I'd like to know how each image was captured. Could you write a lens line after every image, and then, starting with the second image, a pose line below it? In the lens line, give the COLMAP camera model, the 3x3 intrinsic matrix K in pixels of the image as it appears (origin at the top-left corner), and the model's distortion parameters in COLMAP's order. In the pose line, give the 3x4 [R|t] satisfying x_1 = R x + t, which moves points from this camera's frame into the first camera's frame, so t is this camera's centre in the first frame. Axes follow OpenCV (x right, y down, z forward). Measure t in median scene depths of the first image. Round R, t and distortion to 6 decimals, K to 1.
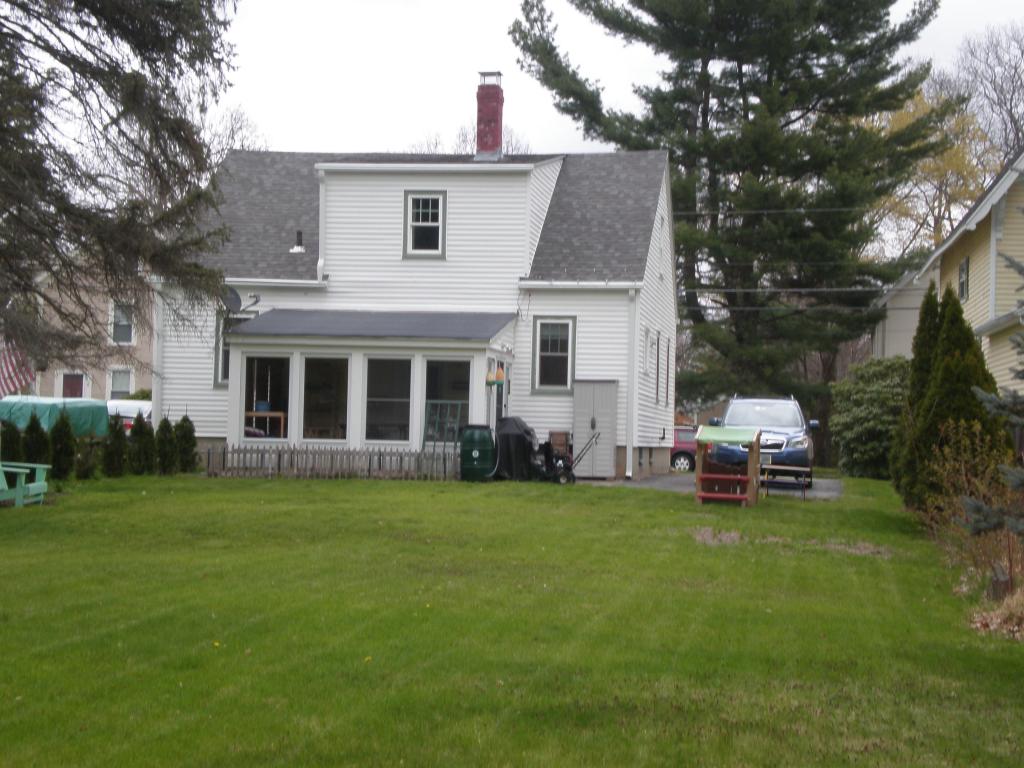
lens RADIAL K [[1890.6, 0, 512.0], [0, 1890.6, 384.0], [0, 0, 1]] dist [0.639463, -0.001371]
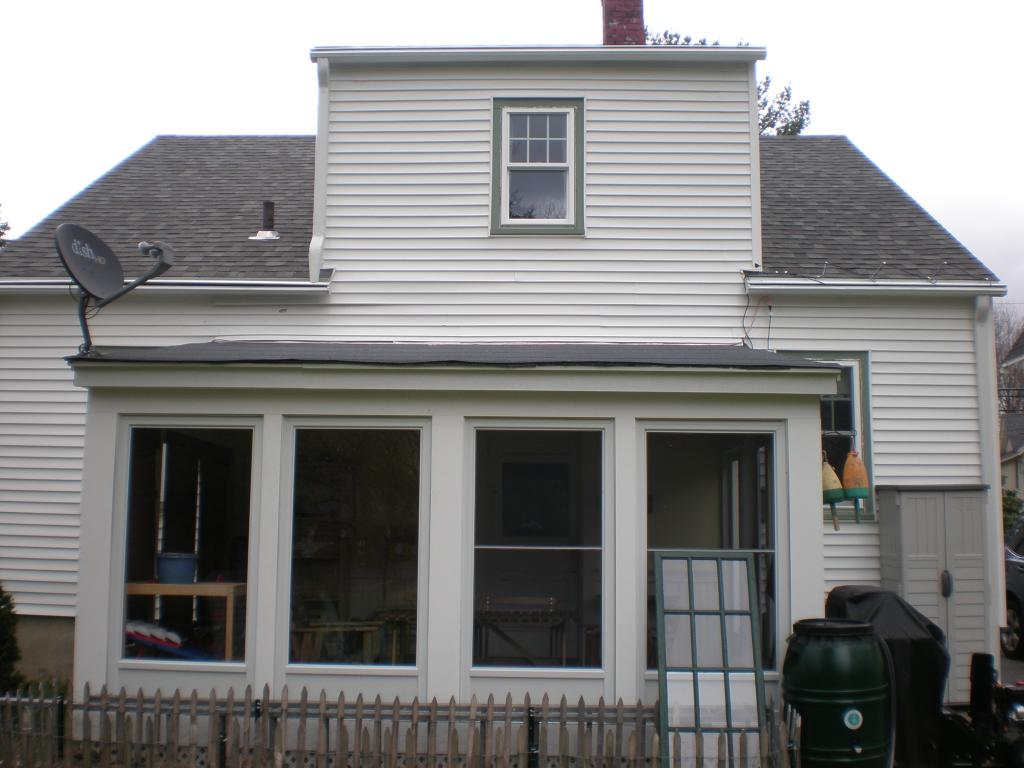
lens RADIAL K [[1107.5, 0, 512.0], [0, 1107.5, 384.0], [0, 0, 1]] dist [-0.078724, 0.007606]
pose [[0.991211, 0.001457, 0.132281, -0.090593], [0.012386, 0.994524, -0.103771, -0.000477], [-0.131708, 0.104498, 0.985765, 0.747210]]
